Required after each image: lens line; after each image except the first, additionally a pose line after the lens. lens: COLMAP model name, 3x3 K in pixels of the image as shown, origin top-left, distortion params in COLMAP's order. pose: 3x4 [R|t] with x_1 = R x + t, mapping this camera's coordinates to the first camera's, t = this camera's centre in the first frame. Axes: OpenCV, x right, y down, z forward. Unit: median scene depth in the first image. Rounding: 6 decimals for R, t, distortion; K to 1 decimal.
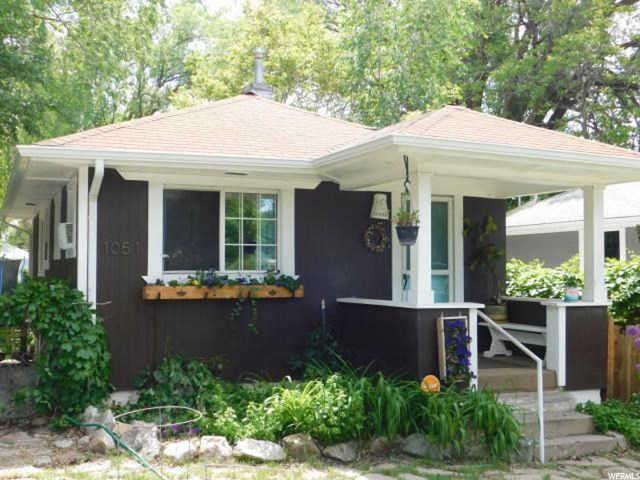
lens RADIAL K [[750.5, 0, 319.9], [0, 750.5, 242.3], [0, 0, 1]] dist [-0.003981, 0.000000]
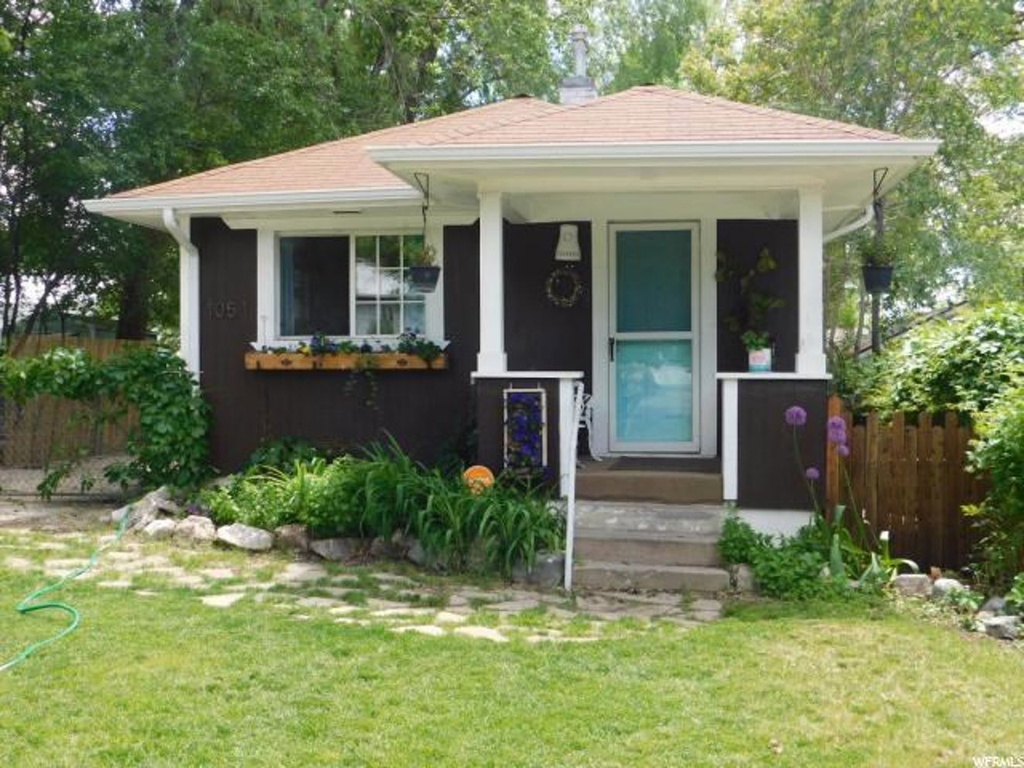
lens RADIAL K [[1200.7, 0, 512.1], [0, 1200.7, 380.3], [0, 0, 1]] dist [-0.003981, 0.000000]
pose [[0.848795, 0.001705, -0.528719, 0.720312], [0.022531, 0.998970, 0.039393, 0.040757], [0.528242, -0.045349, 0.847882, 0.006571]]
